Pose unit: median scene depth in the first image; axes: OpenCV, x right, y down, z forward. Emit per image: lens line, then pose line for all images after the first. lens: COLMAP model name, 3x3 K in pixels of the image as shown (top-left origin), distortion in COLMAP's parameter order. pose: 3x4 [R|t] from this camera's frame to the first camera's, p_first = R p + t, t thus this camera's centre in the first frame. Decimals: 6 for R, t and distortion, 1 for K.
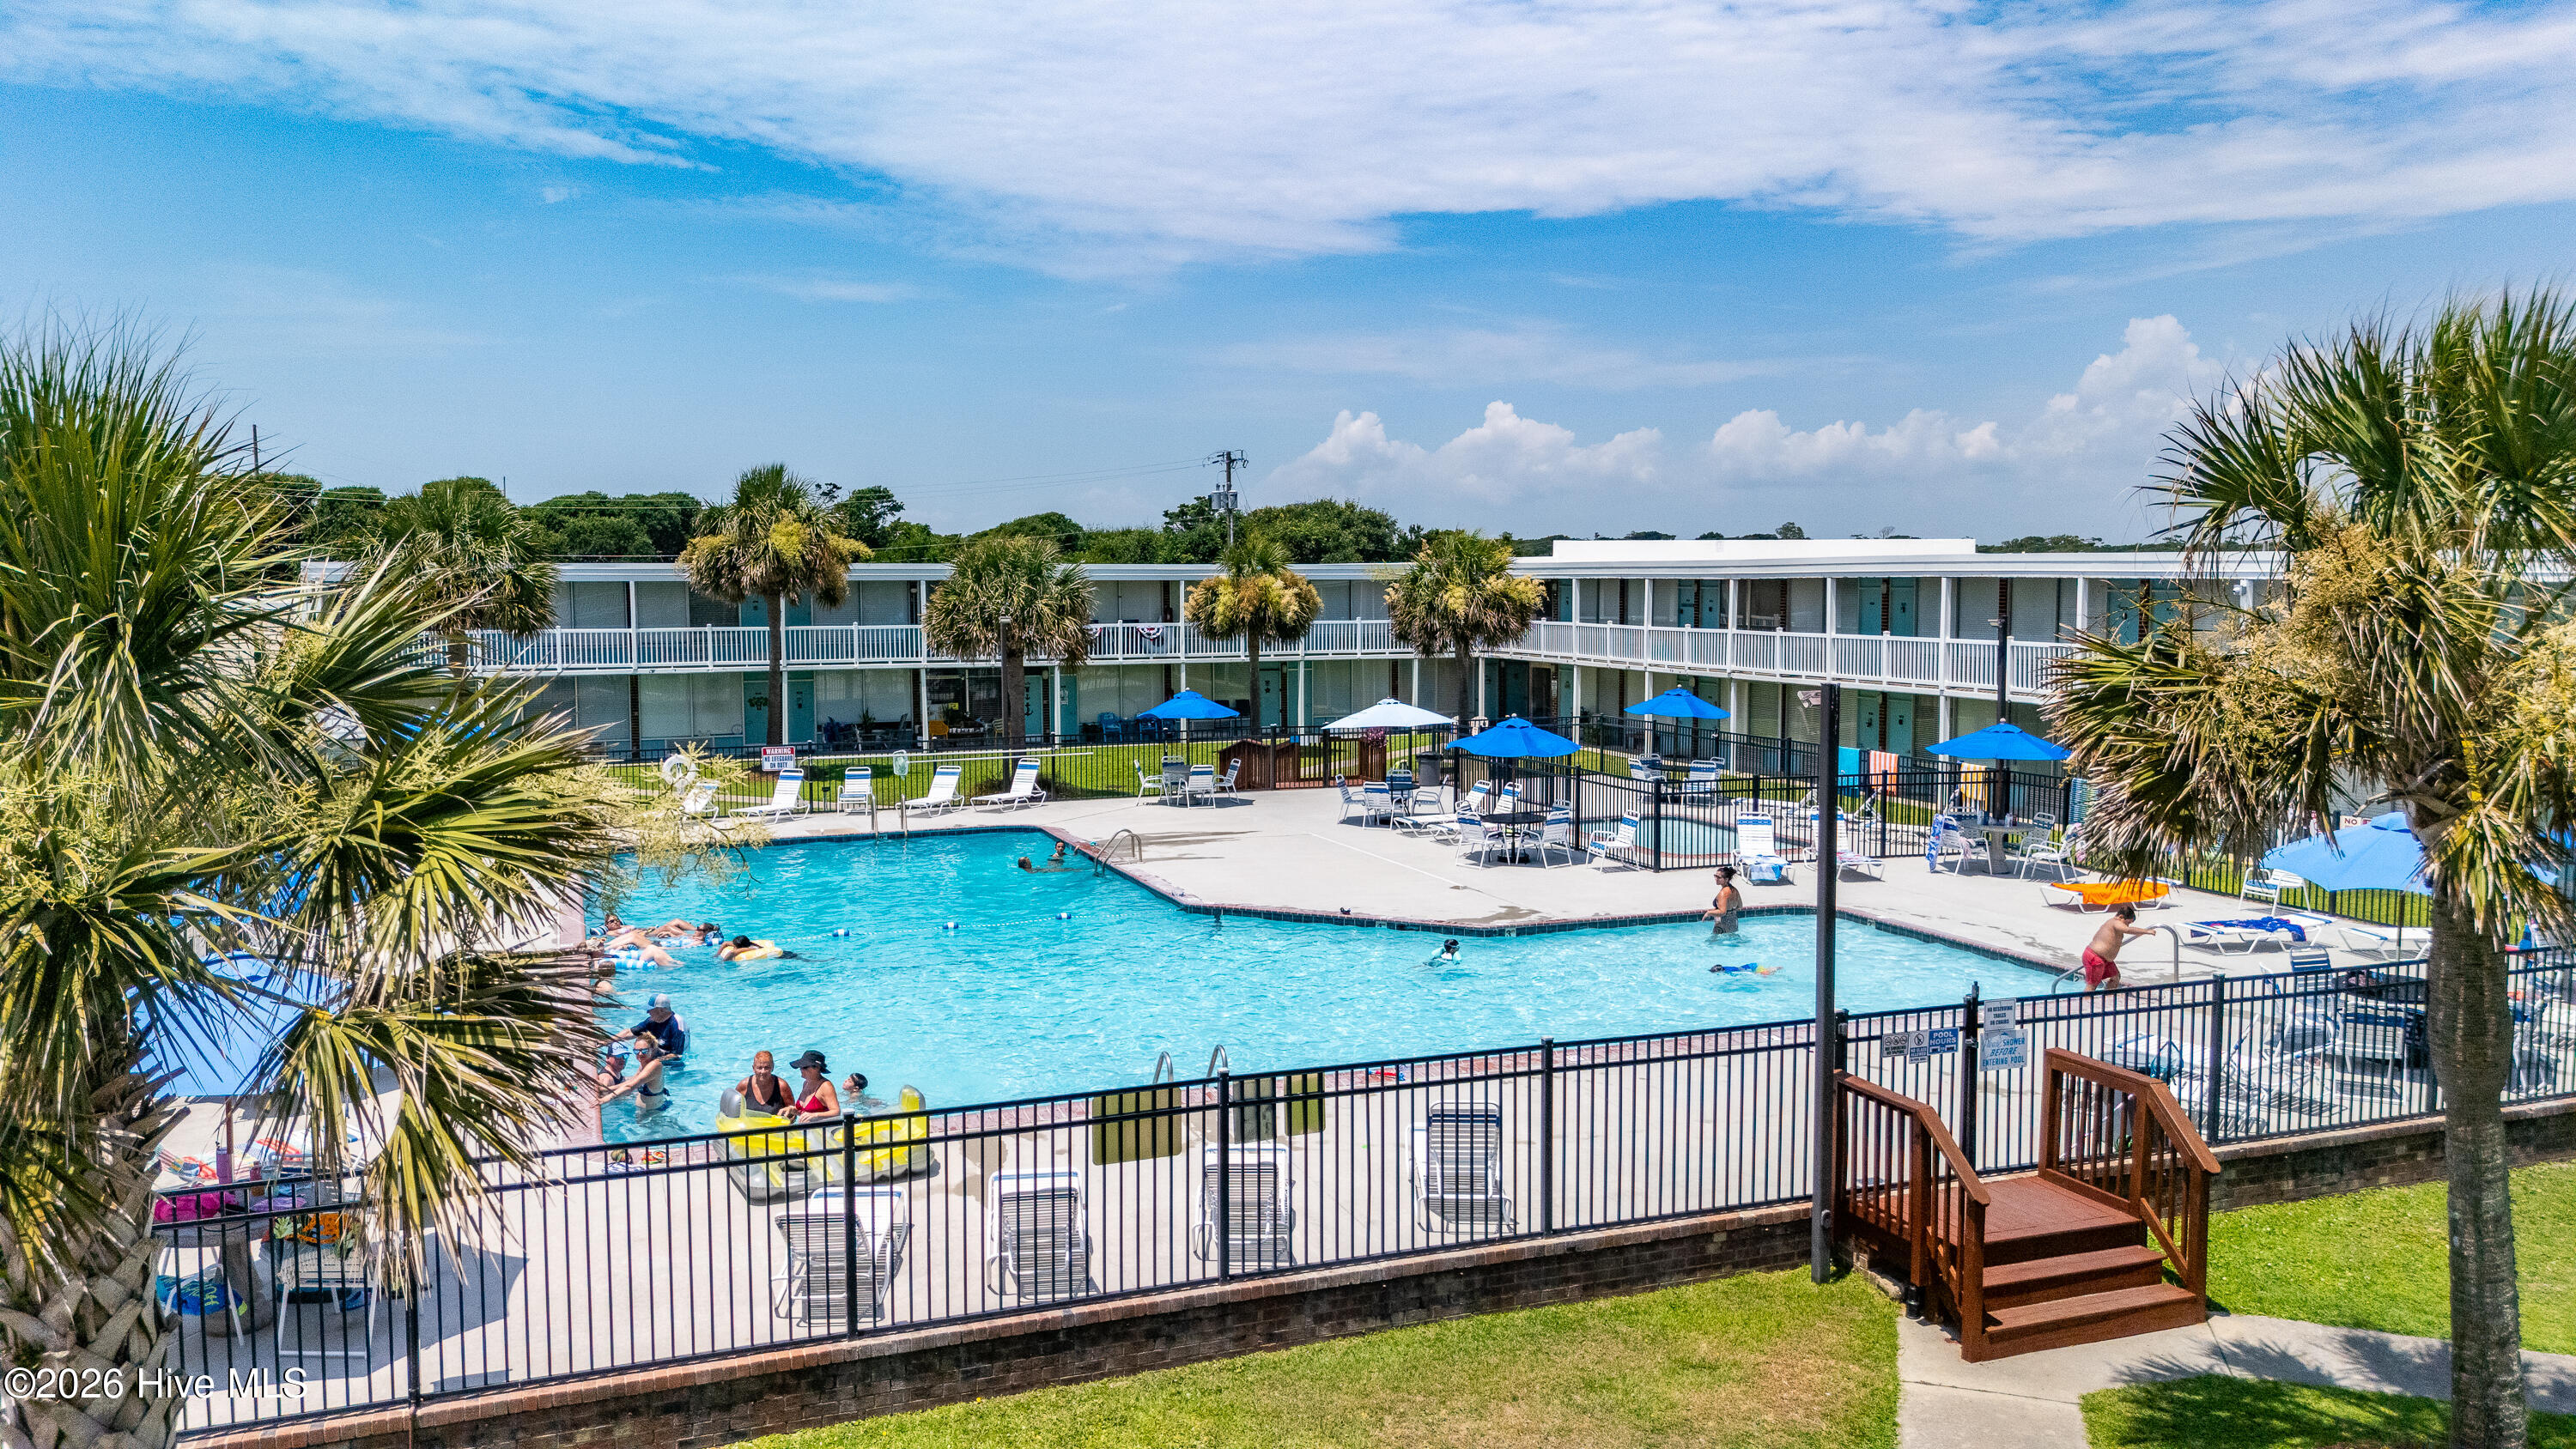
lens RADIAL K [[1906.2, 0, 1283.4], [0, 1906.2, 748.6], [0, 0, 1]] dist [0.077423, -0.068661]
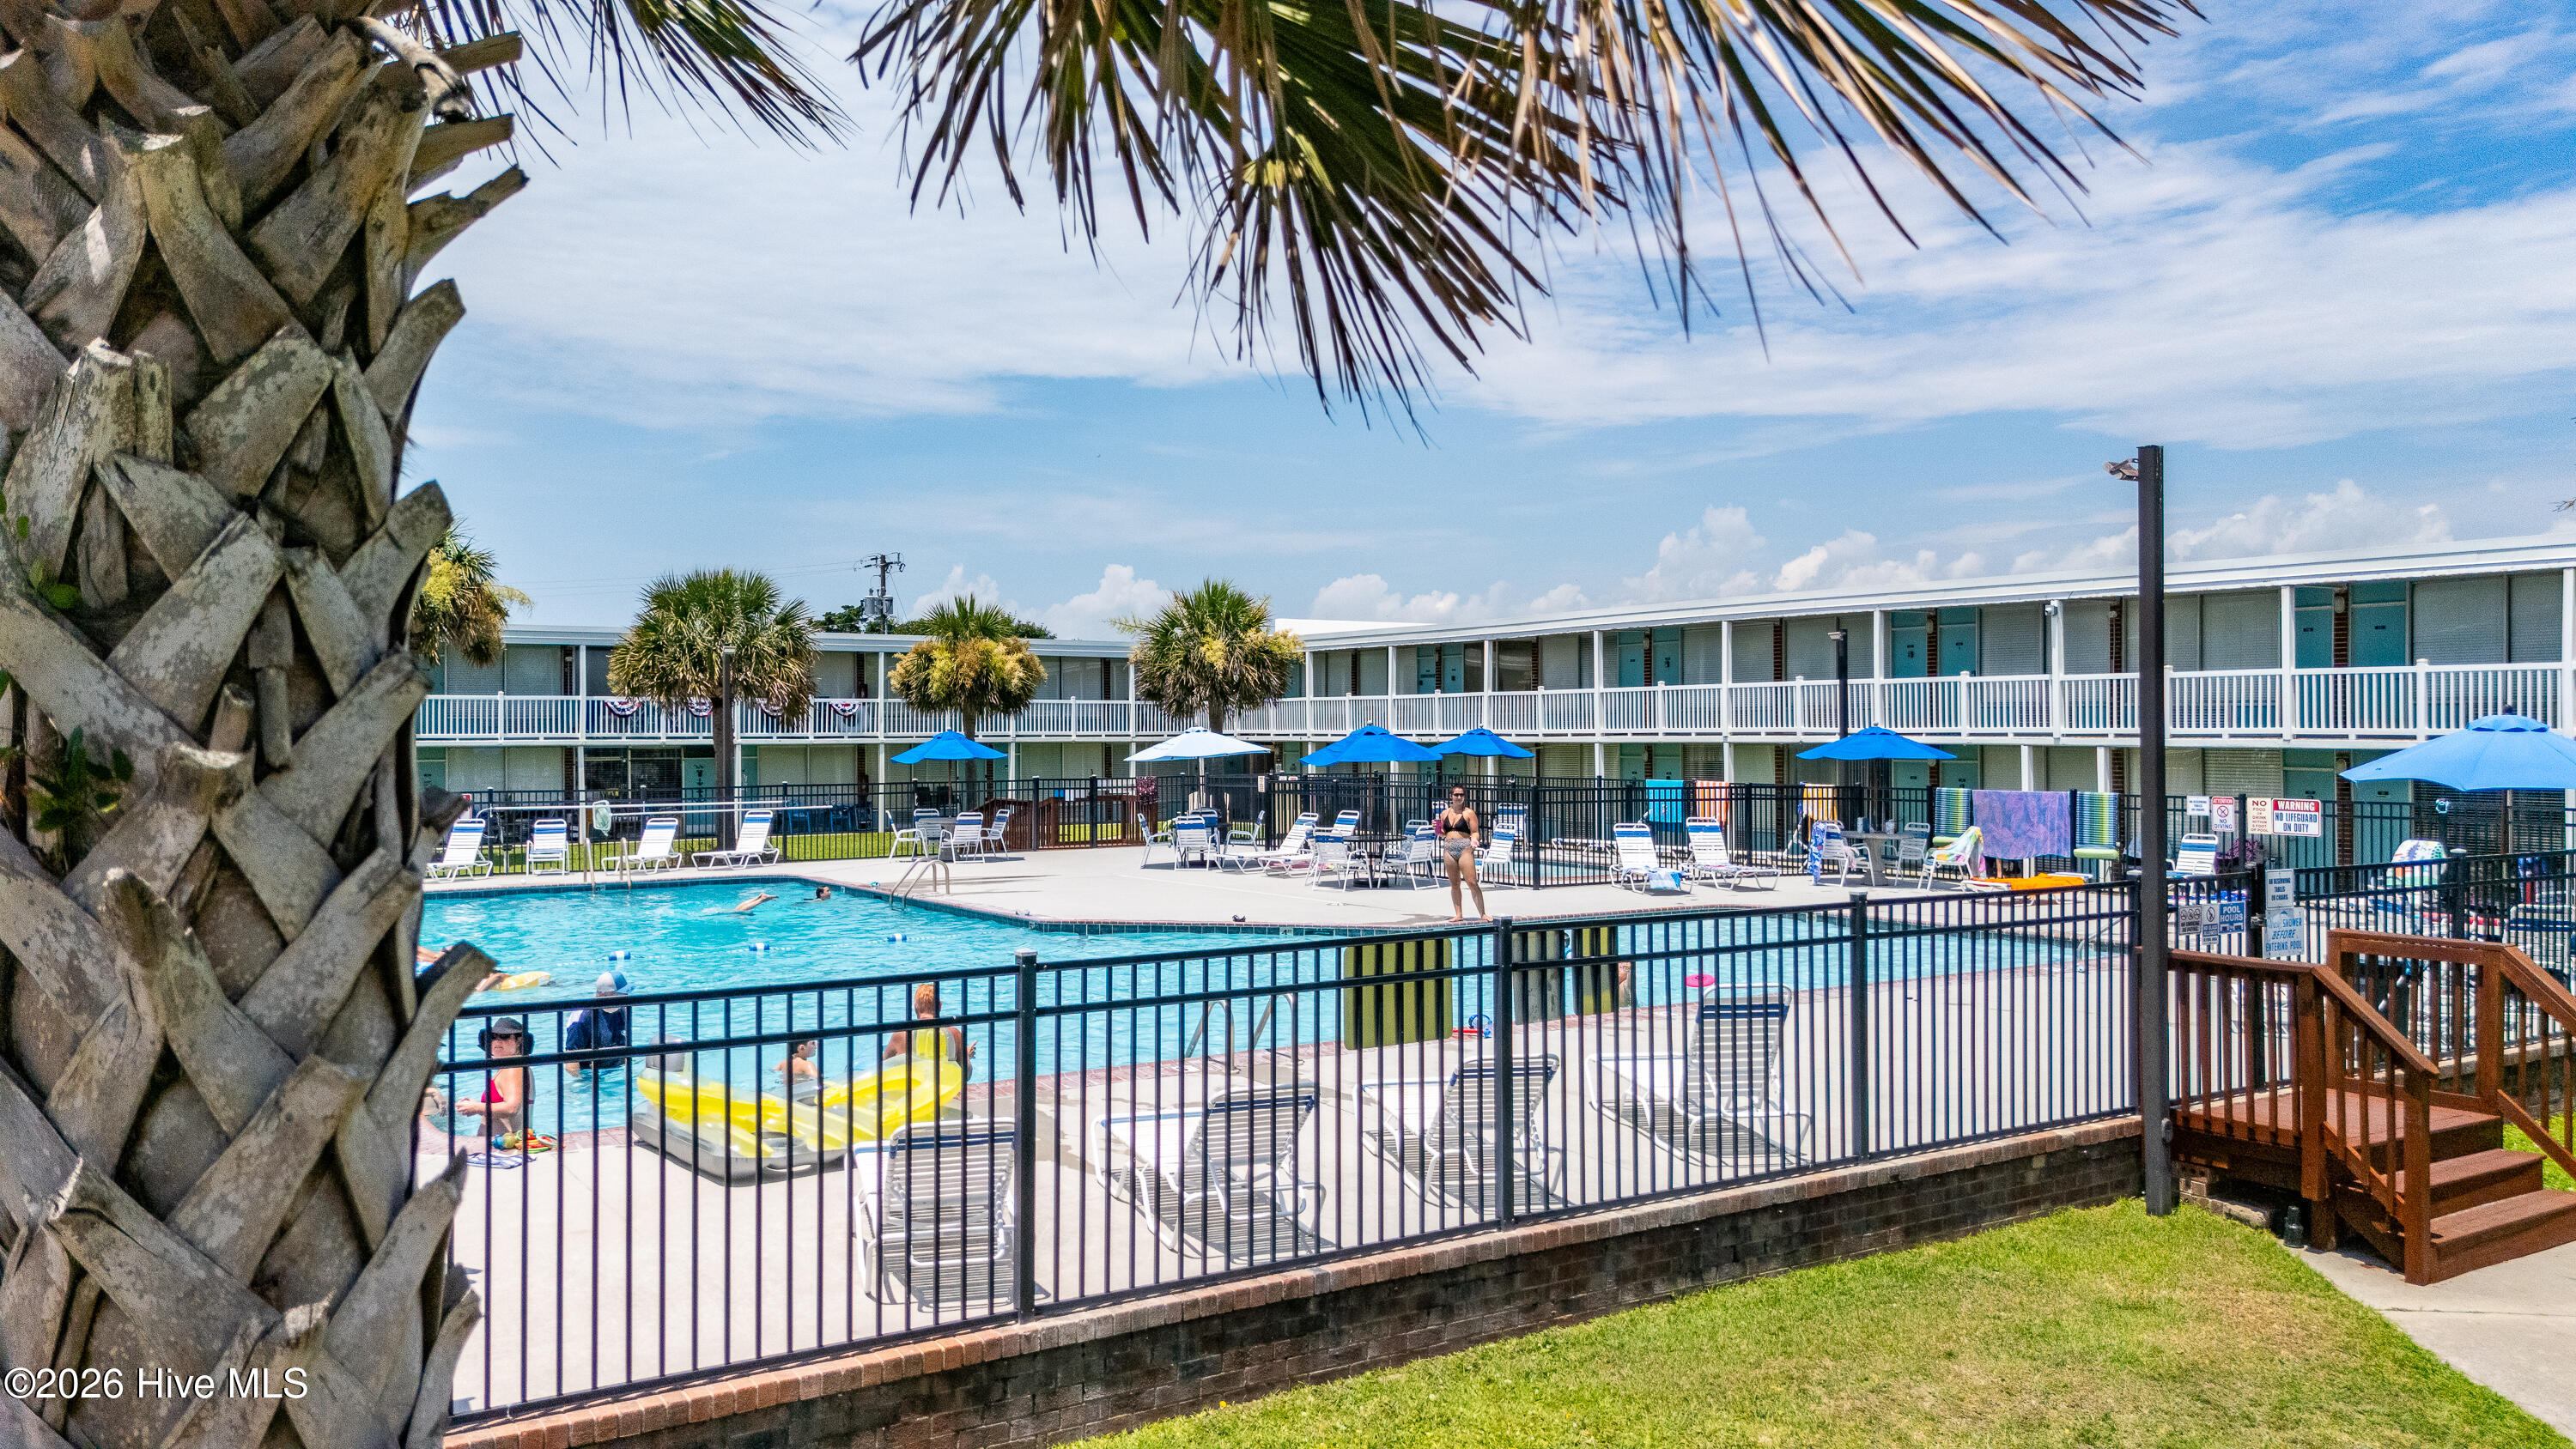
lens RADIAL K [[1906.2, 0, 1285.6], [0, 1906.2, 737.0], [0, 0, 1]] dist [0.077423, -0.068661]
pose [[0.977160, -0.001270, 0.212502, -0.230618], [0.020647, 0.995818, -0.088991, 0.146101], [-0.211500, 0.091346, 0.973100, 0.293857]]
